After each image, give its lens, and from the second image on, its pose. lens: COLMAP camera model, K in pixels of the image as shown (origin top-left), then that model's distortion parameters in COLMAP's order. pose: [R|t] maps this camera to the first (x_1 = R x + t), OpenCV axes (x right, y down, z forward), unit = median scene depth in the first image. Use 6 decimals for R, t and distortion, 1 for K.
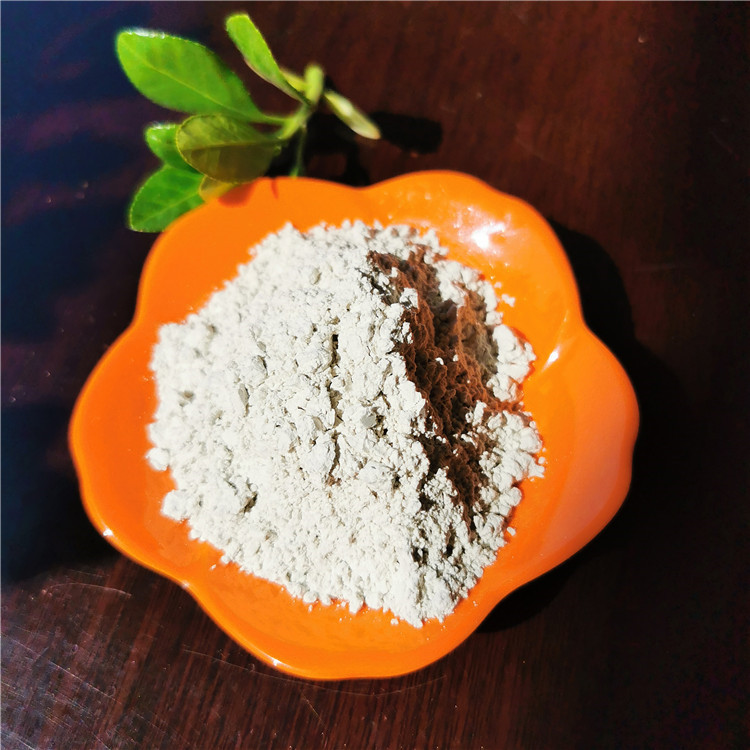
lens RADIAL K [[839.6, 0, 375.0], [0, 839.6, 375.0], [0, 0, 1]] dist [-0.008285, -0.030620]
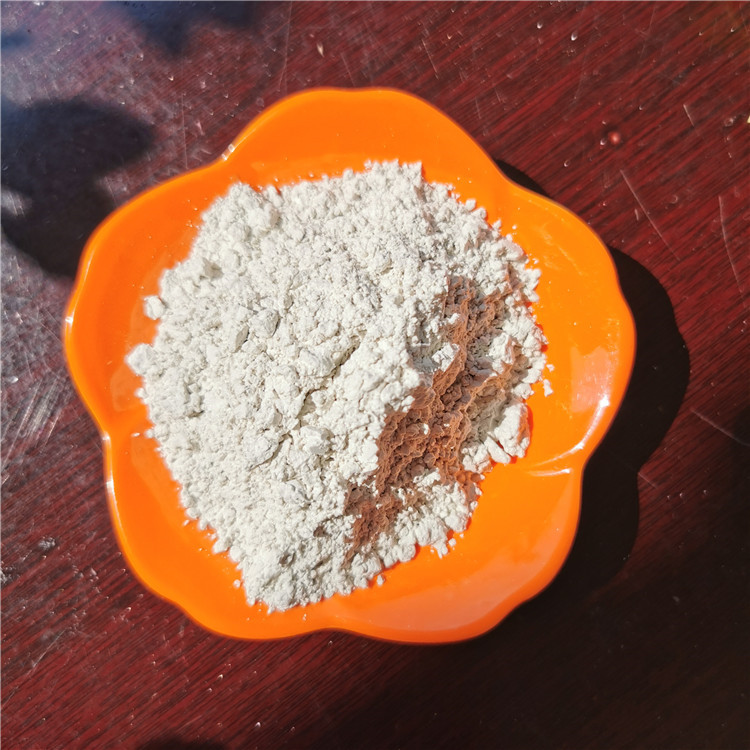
lens RADIAL K [[842.0, 0, 375.0], [0, 842.0, 375.0], [0, 0, 1]] dist [-0.047676, -0.017019]
pose [[0.785007, 0.617055, 0.054838, -0.061176], [-0.582767, 0.705553, 0.403208, -0.427930], [0.210110, -0.348479, 0.913464, 0.123403]]
